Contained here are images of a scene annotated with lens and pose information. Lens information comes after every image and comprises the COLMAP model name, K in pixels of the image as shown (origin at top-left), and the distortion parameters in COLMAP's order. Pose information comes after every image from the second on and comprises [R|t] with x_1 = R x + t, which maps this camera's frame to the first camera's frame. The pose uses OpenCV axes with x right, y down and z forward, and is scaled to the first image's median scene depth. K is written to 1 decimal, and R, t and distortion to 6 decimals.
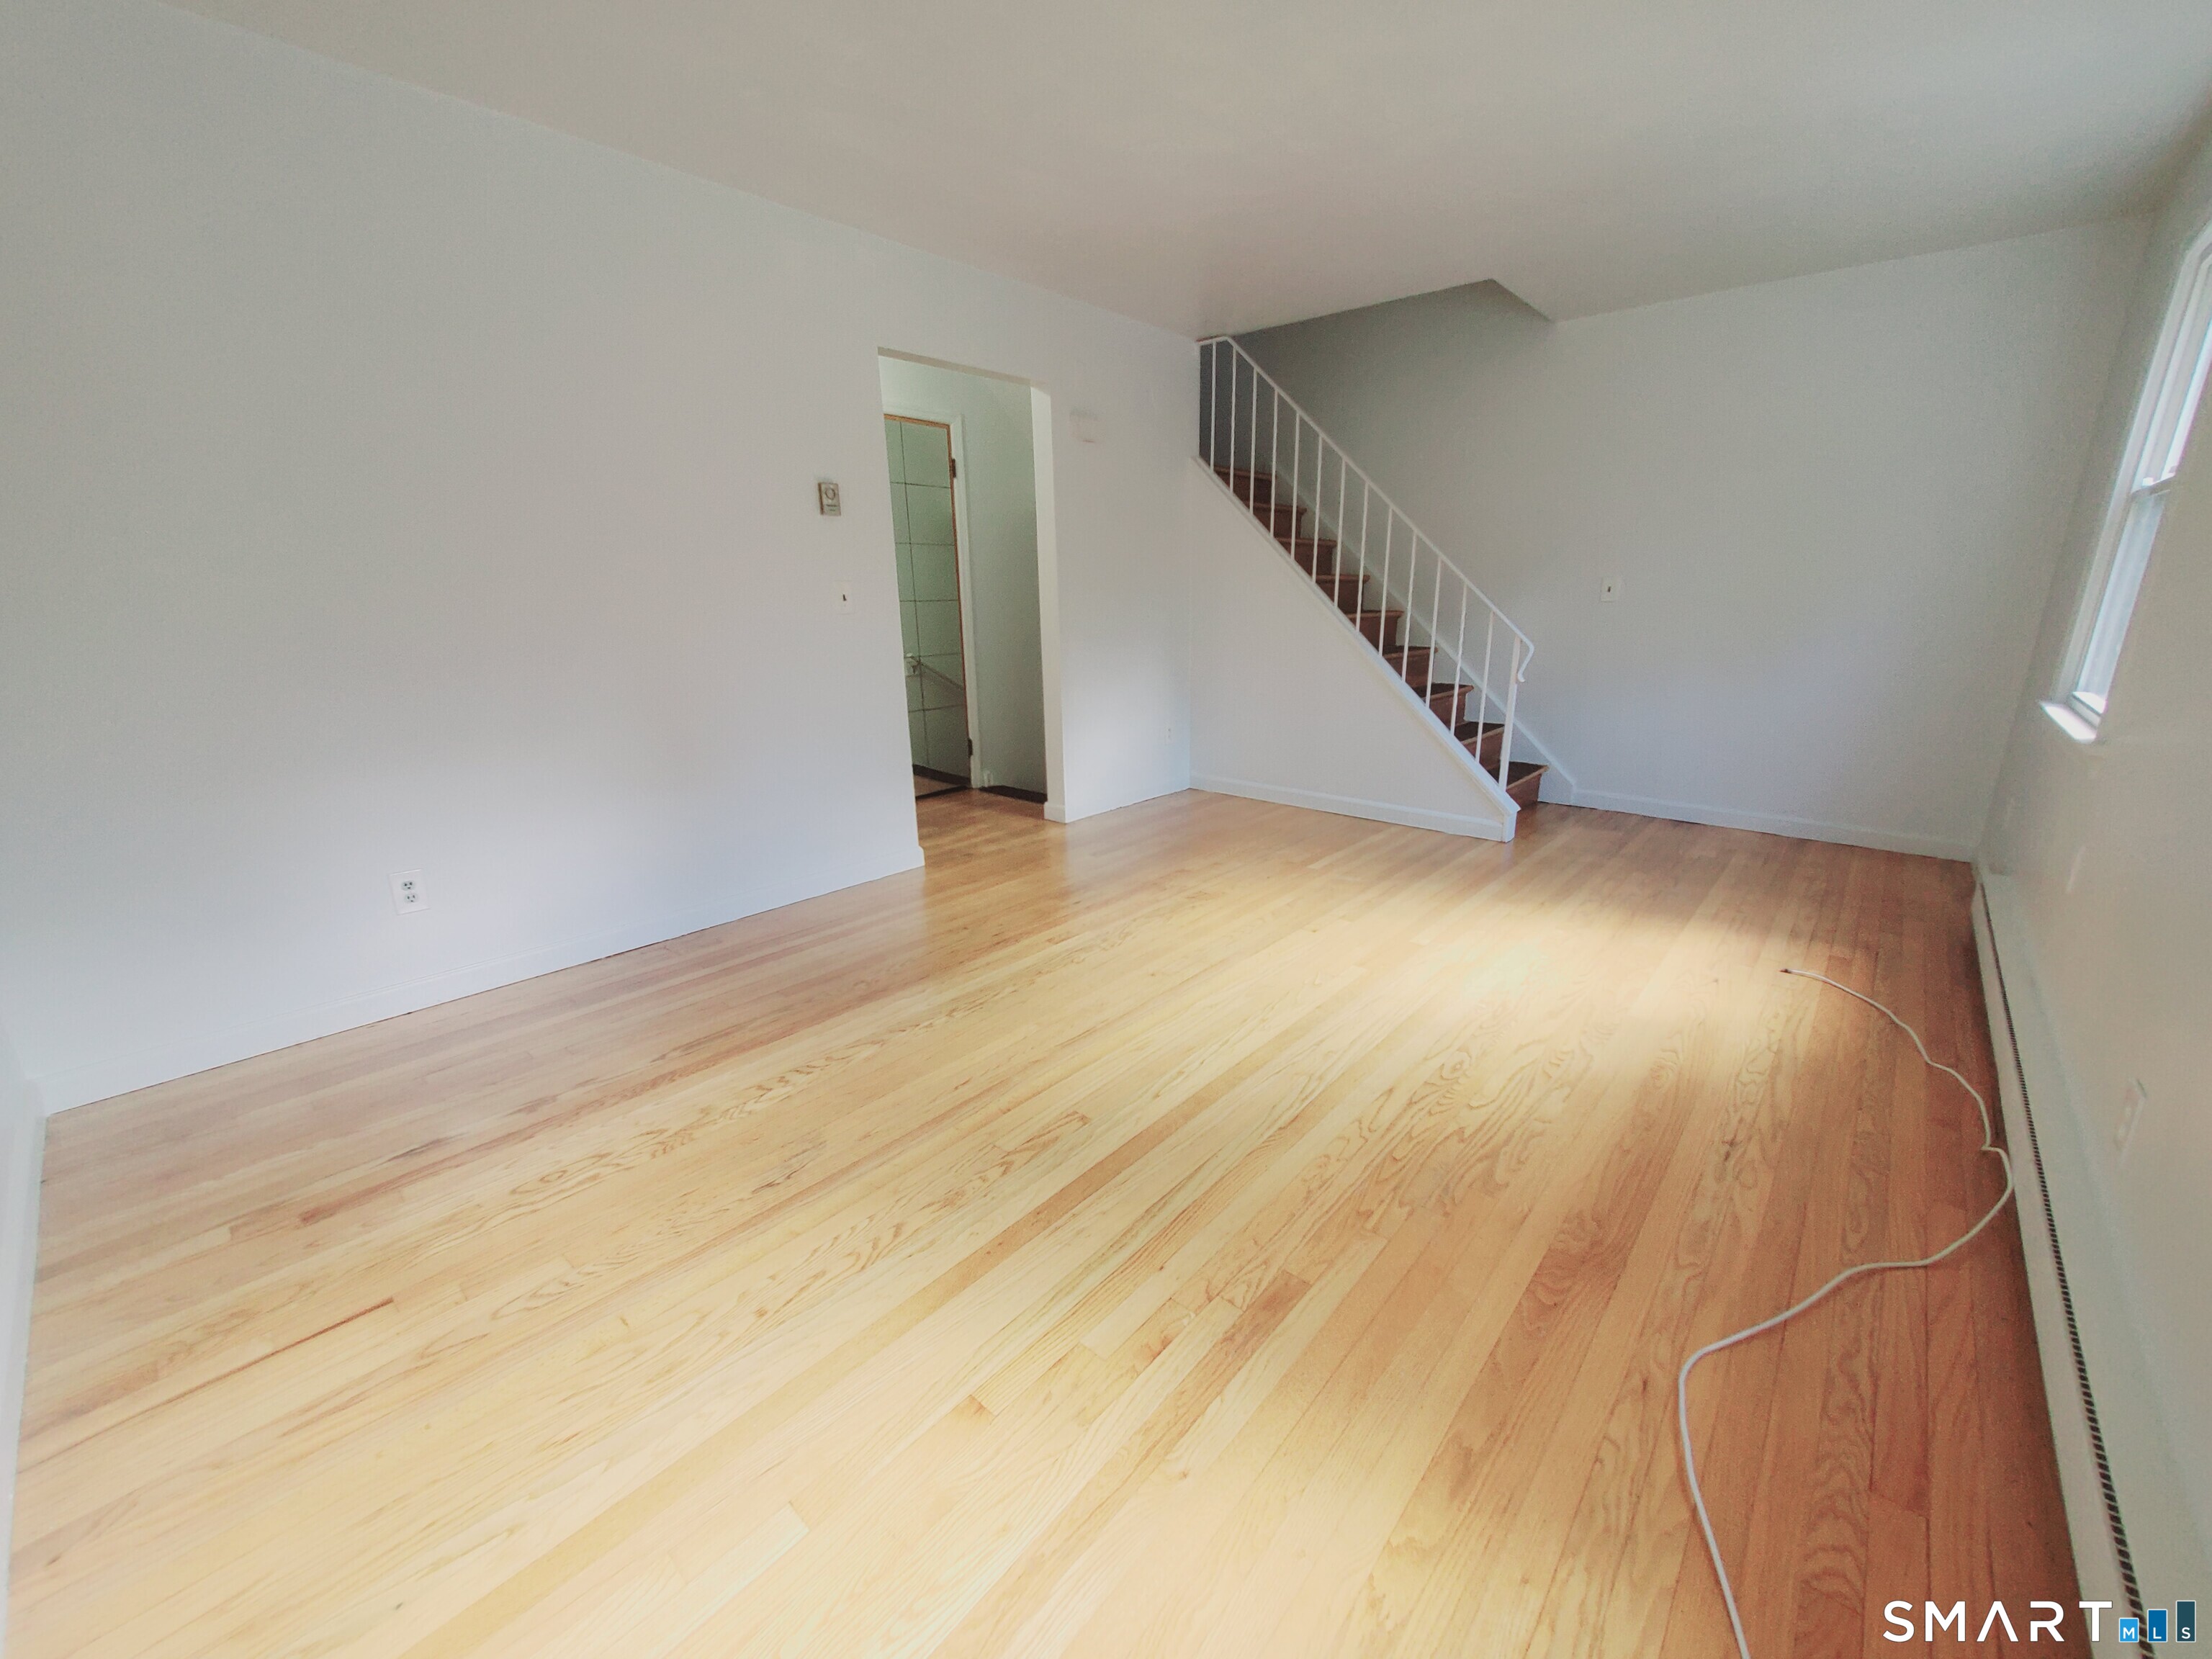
lens RADIAL K [[869.0, 0, 1127.4], [0, 869.0, 839.0], [0, 0, 1]] dist [0.003817, -0.001022]
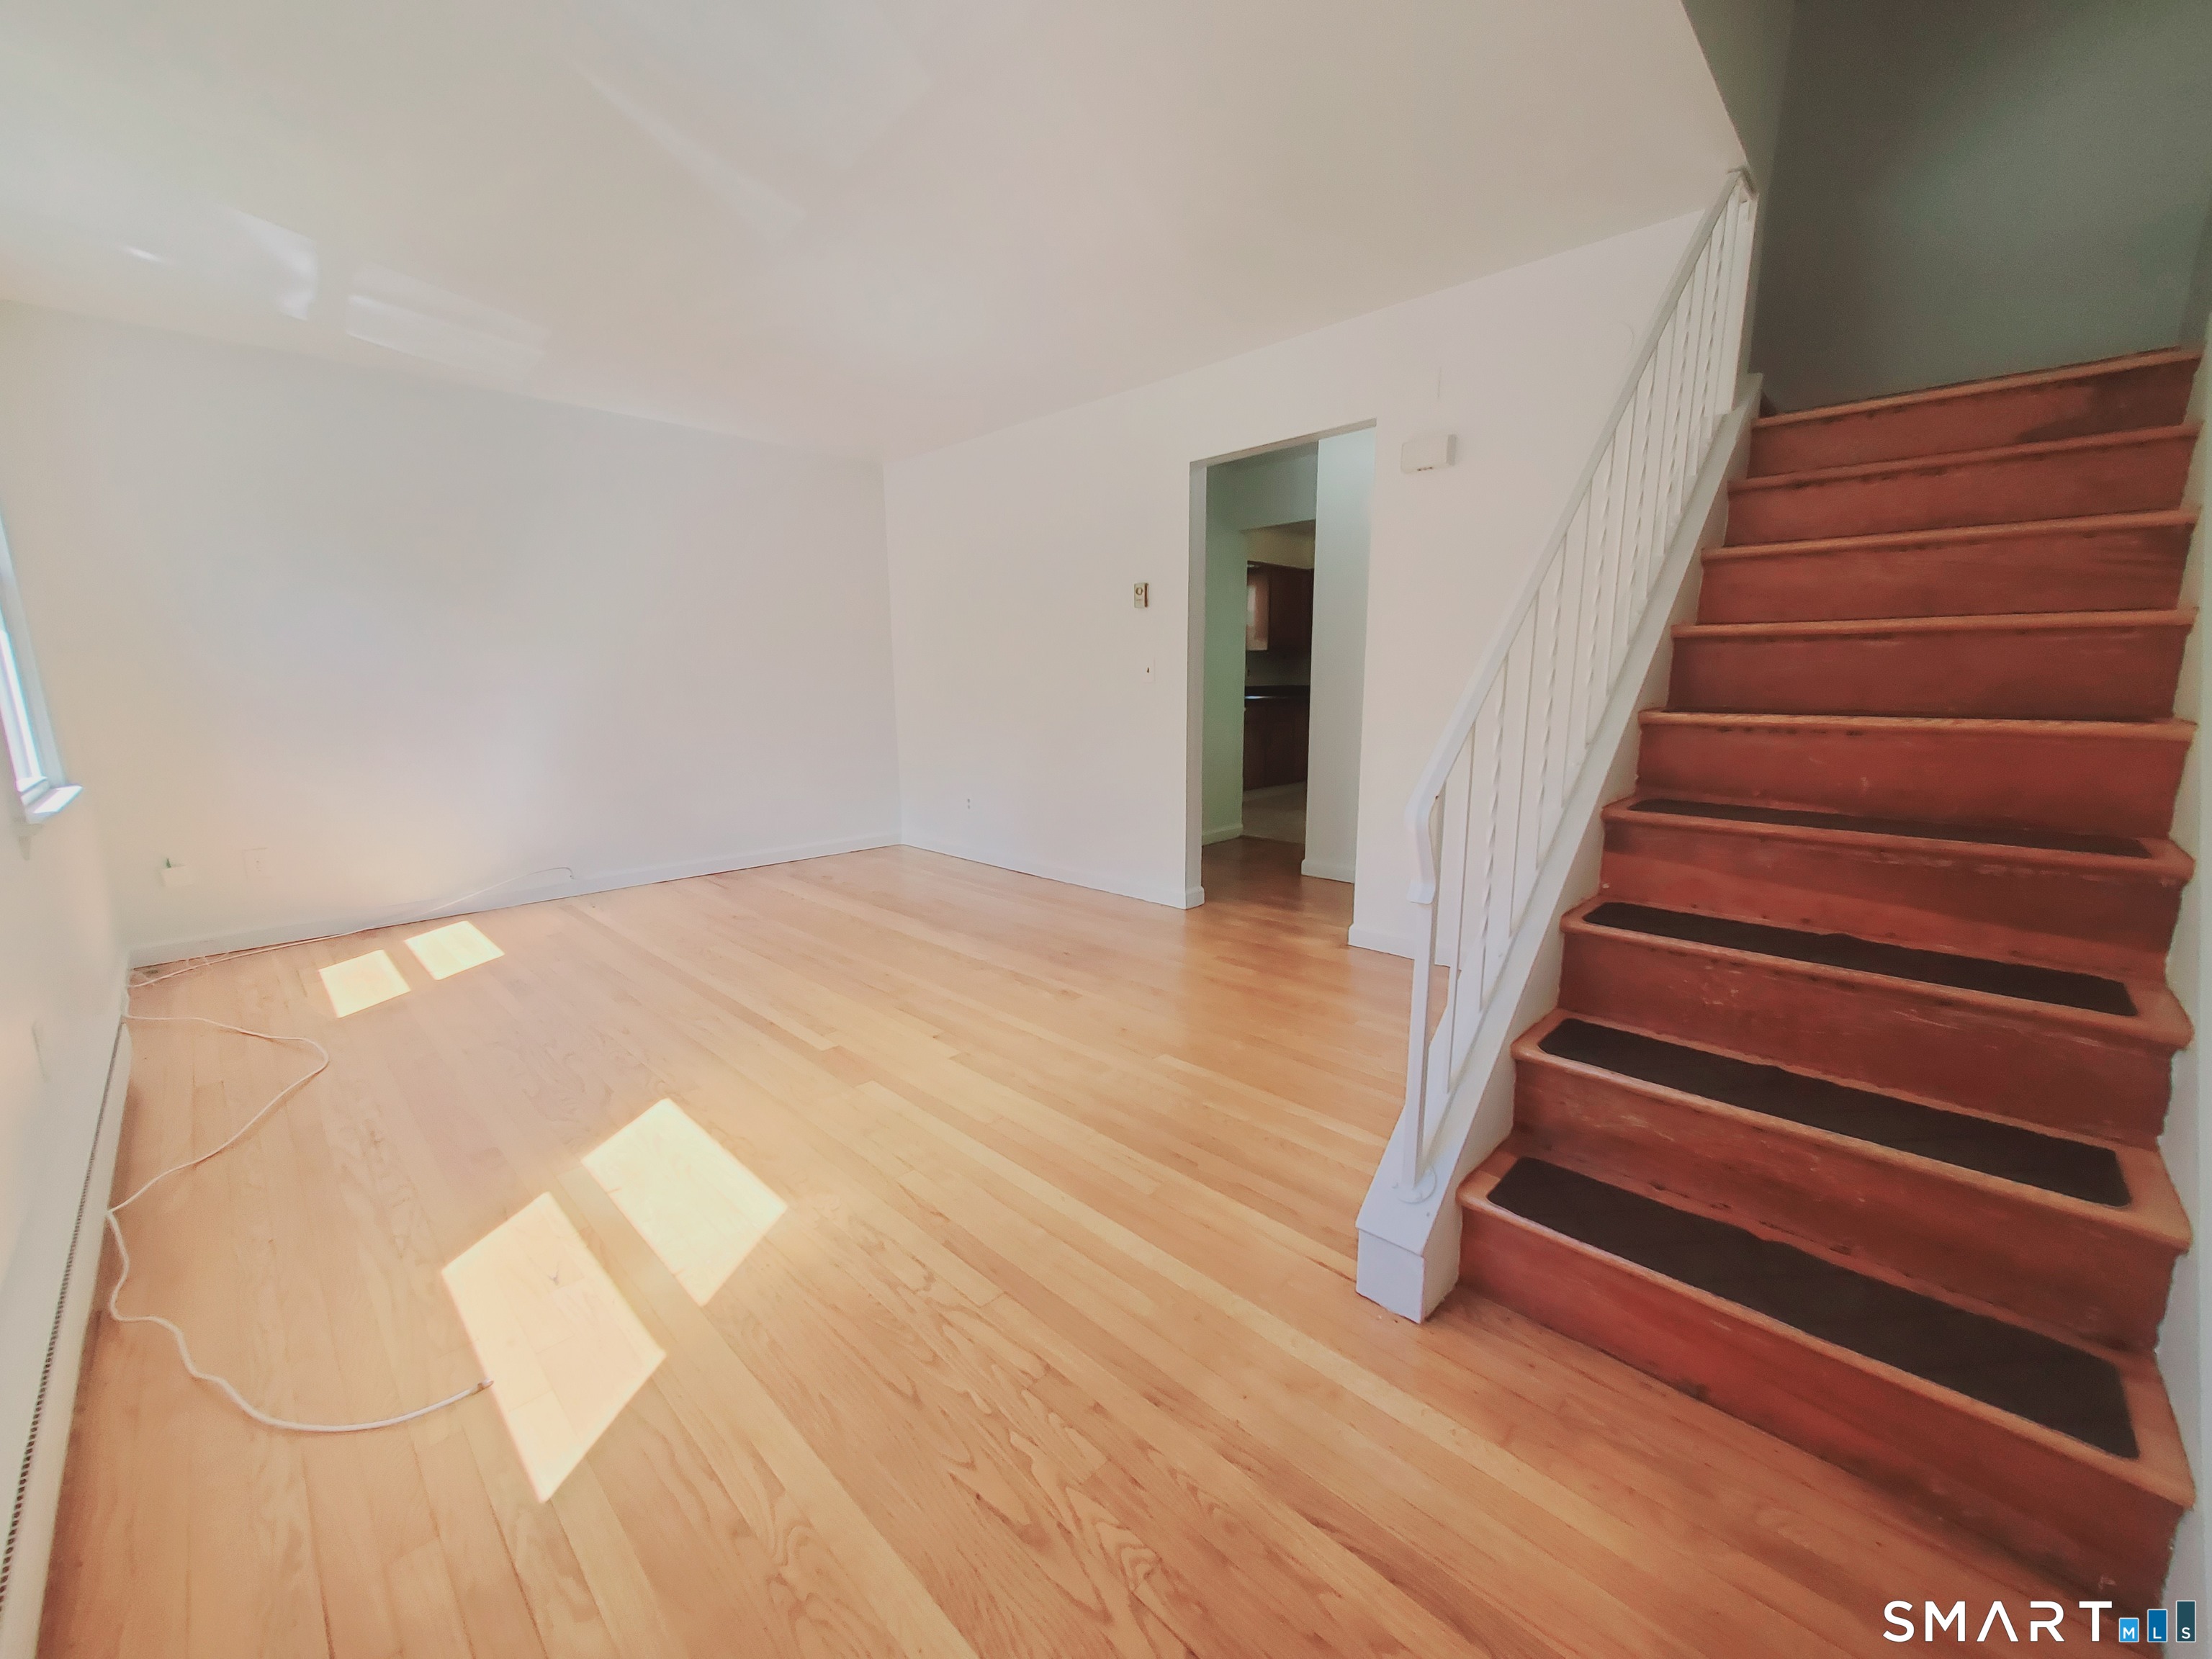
lens RADIAL K [[869.0, 0, 1124.7], [0, 869.0, 831.9], [0, 0, 1]] dist [0.003817, -0.001022]
pose [[-0.040093, 0.183875, -0.982132, 0.893031], [-0.272261, 0.943719, 0.187797, -0.267349], [0.961388, 0.274926, 0.012226, 0.955785]]
